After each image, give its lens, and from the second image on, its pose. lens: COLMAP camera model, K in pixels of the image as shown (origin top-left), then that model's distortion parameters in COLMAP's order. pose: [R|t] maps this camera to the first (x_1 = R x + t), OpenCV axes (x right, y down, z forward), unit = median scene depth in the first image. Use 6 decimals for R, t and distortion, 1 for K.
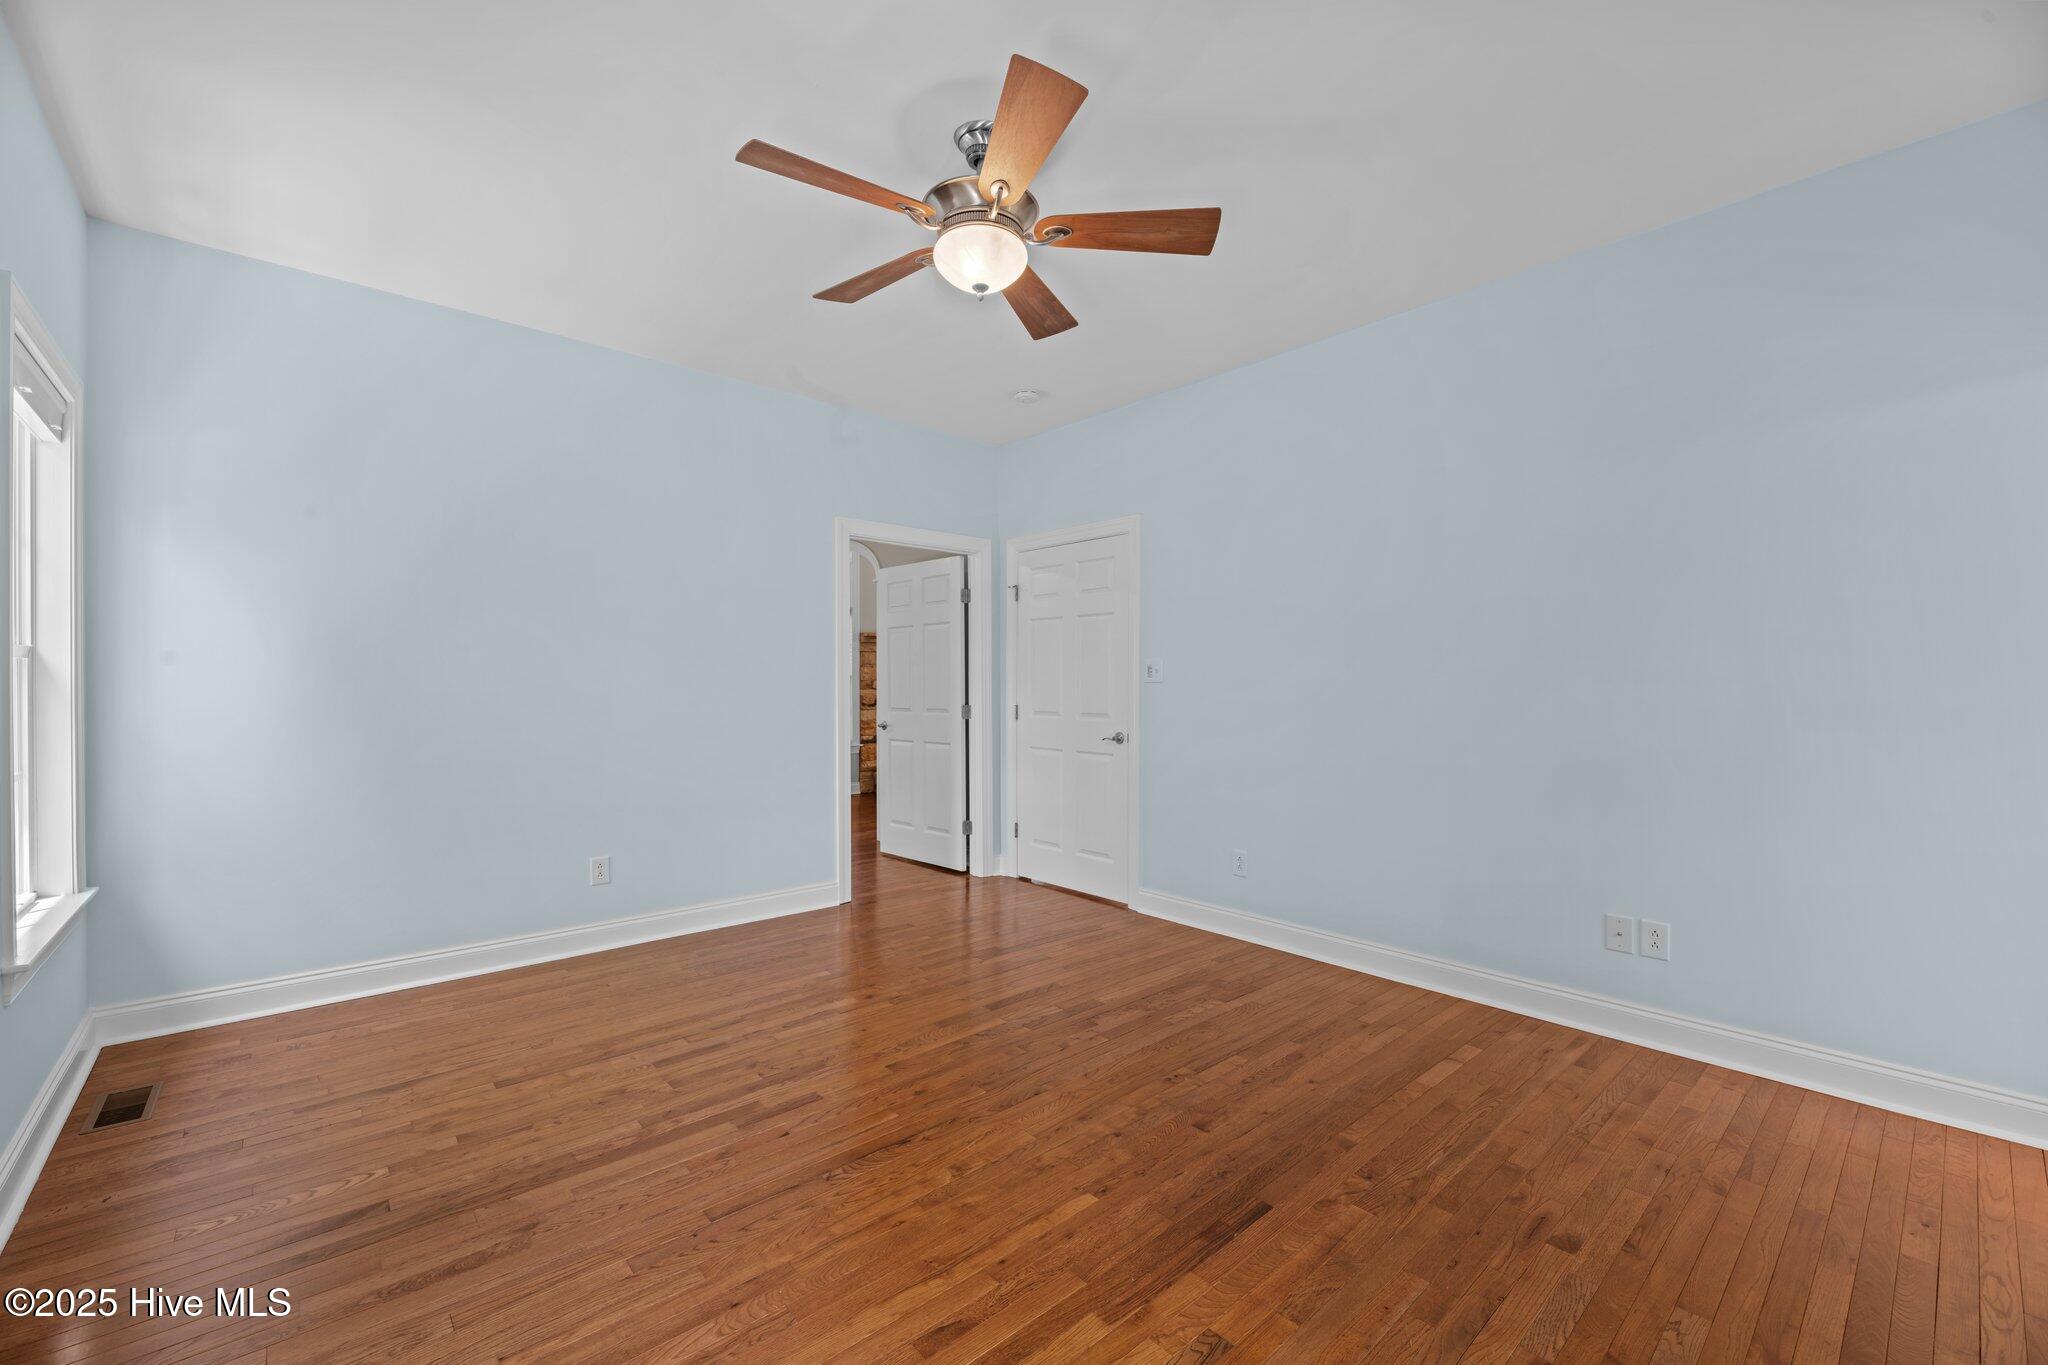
lens RADIAL K [[832.8, 0, 1025.0], [0, 832.8, 683.7], [0, 0, 1]] dist [0.001017, -0.000423]
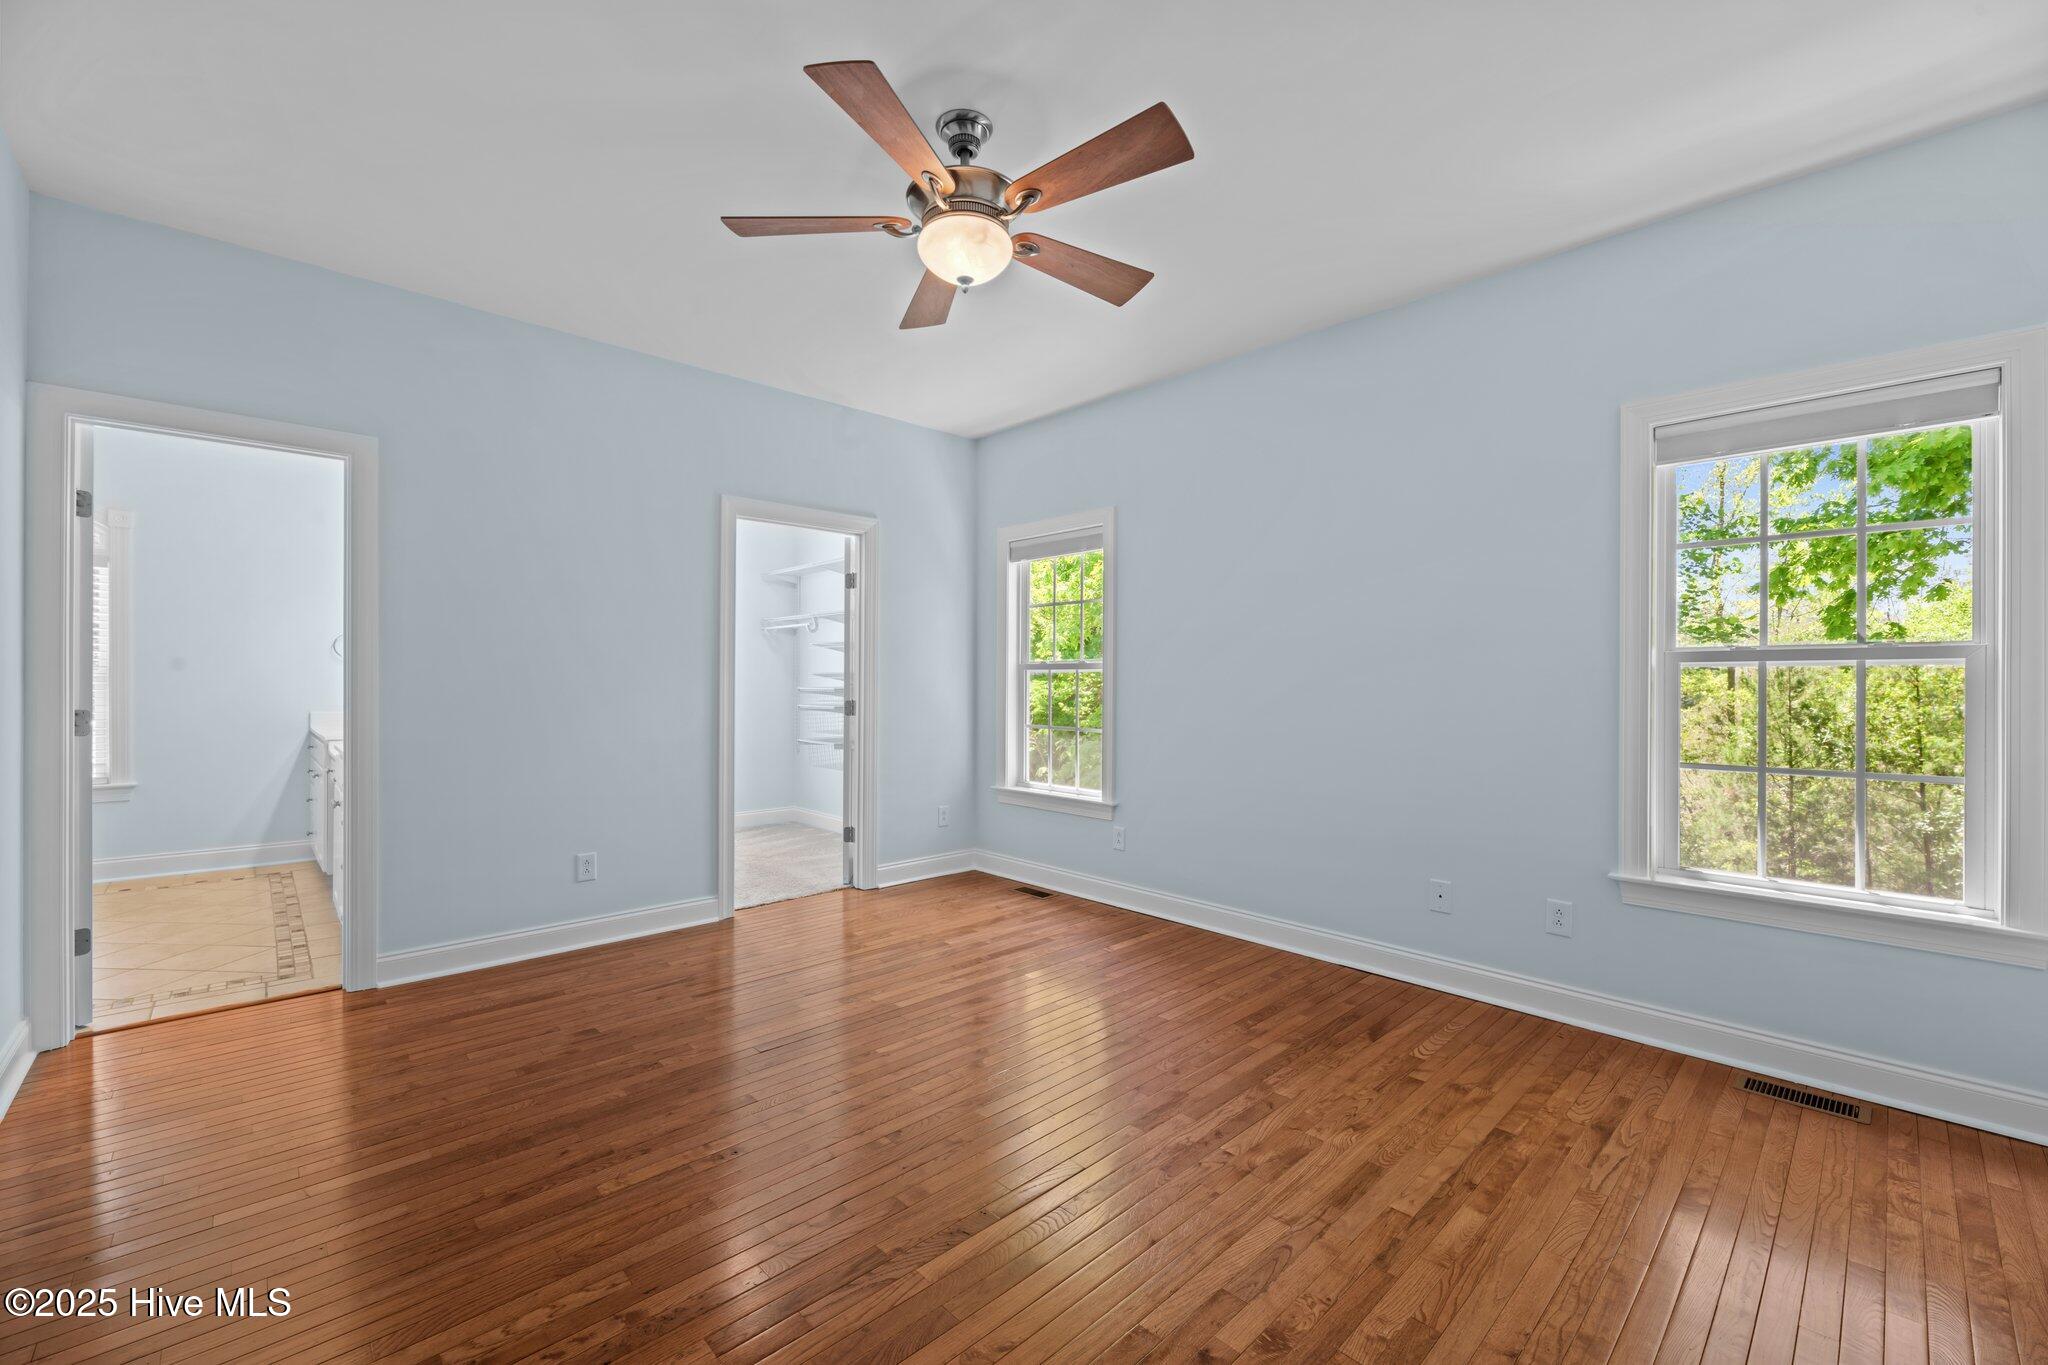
lens RADIAL K [[832.8, 0, 1027.8], [0, 832.8, 685.4], [0, 0, 1]] dist [0.001017, -0.000423]
pose [[-0.999432, -0.004851, -0.033357, -0.089207], [-0.004974, 0.999981, 0.003610, 0.003479], [0.033339, 0.003773, -0.999437, 1.809374]]
